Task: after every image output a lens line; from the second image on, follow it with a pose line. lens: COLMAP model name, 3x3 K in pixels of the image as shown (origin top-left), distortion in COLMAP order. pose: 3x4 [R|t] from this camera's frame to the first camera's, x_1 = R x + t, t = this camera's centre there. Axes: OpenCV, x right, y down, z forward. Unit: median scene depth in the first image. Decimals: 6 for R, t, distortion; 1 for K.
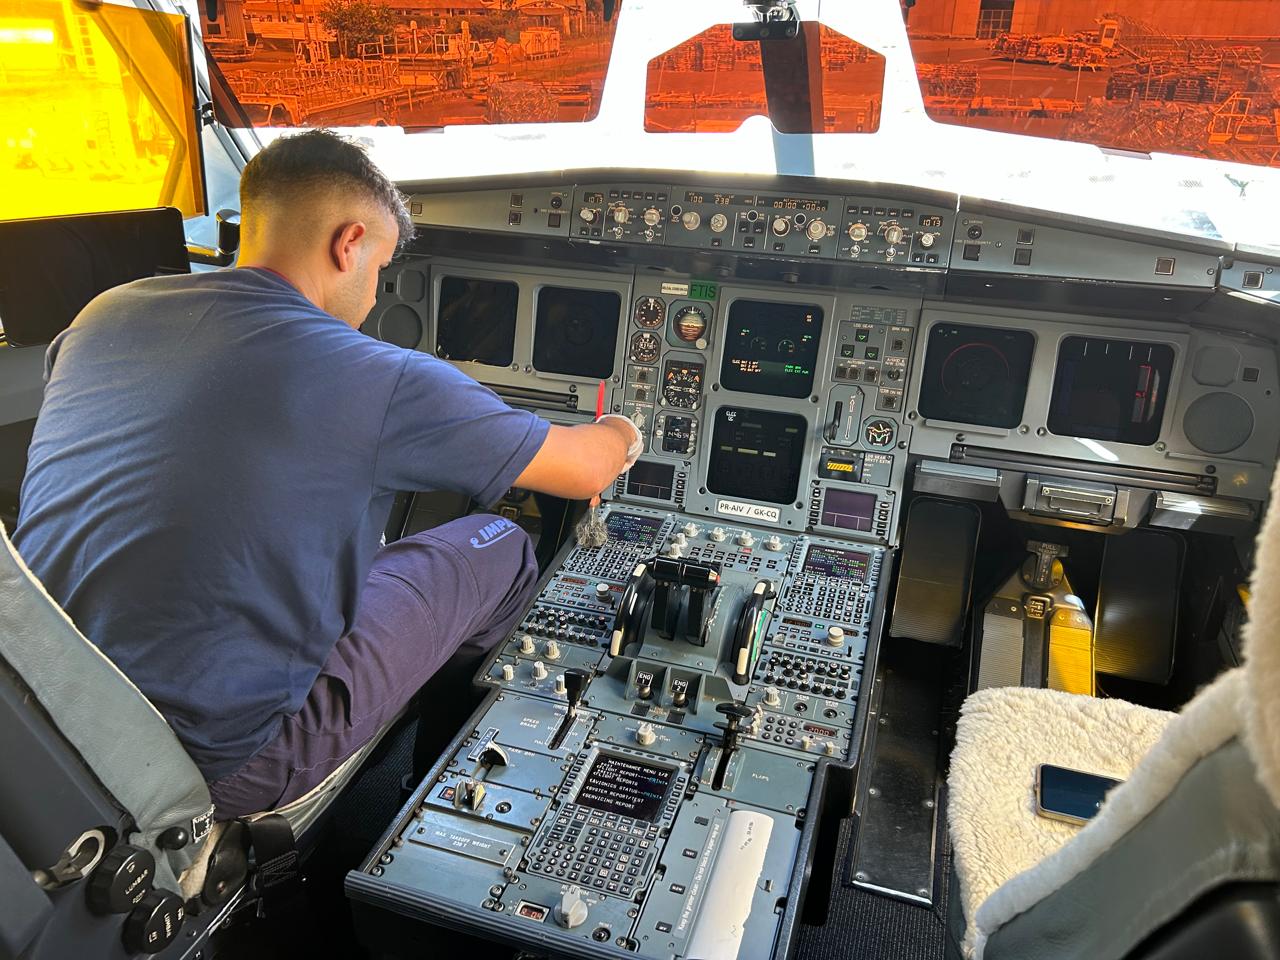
lens RADIAL K [[1020.0, 0, 640.0], [0, 1020.0, 480.0], [0, 0, 1]] dist [0.141673, -0.319313]
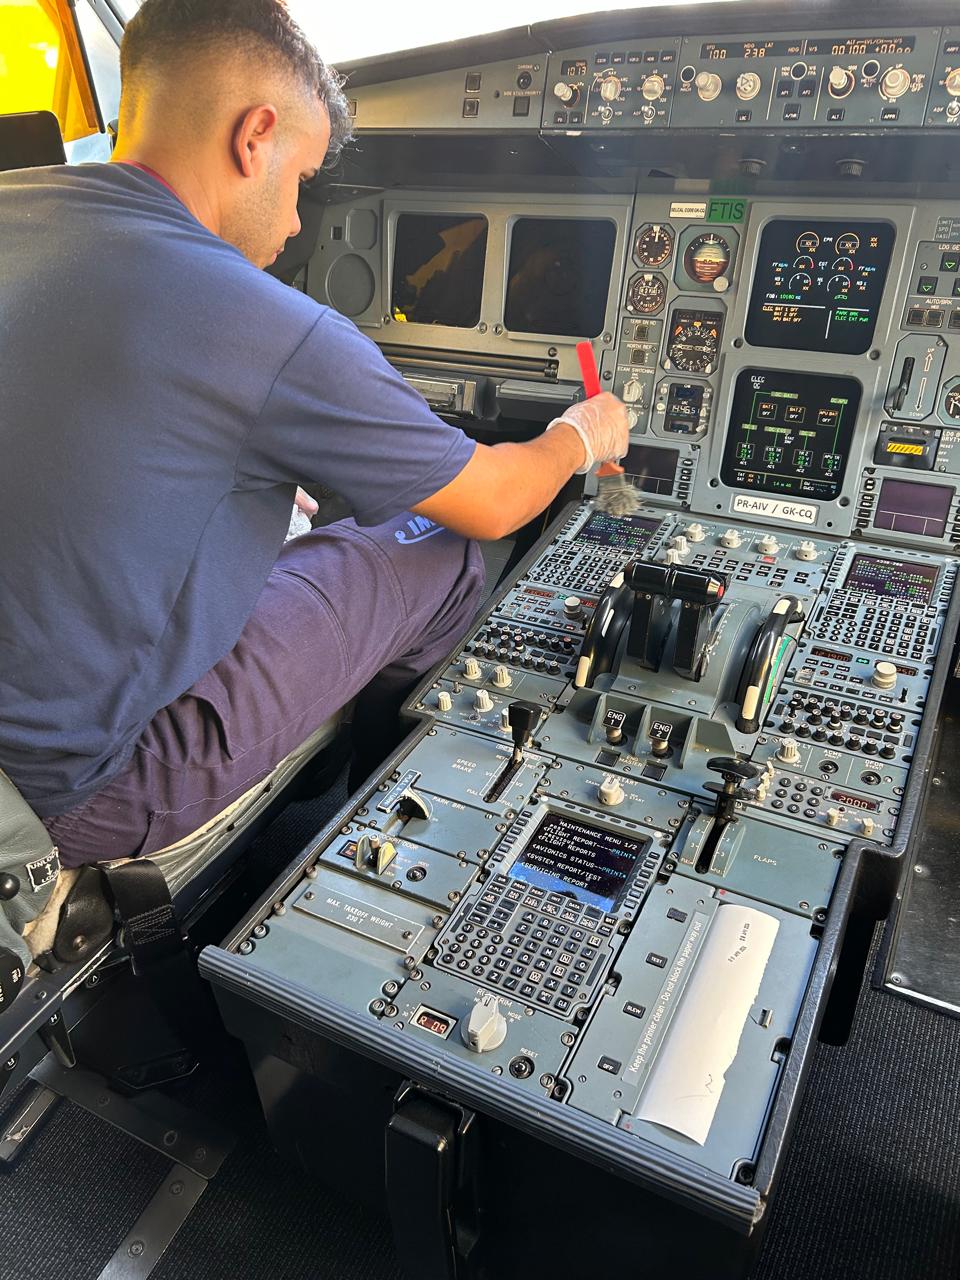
lens RADIAL K [[971.9, 0, 480.0], [0, 971.9, 640.0], [0, 0, 1]] dist [0.059195, -0.086105]
pose [[0.980437, 0.036748, -0.193375, 0.042155], [-0.010412, 0.990724, 0.135487, 0.037086], [0.196560, -0.130823, 0.971725, 0.273745]]
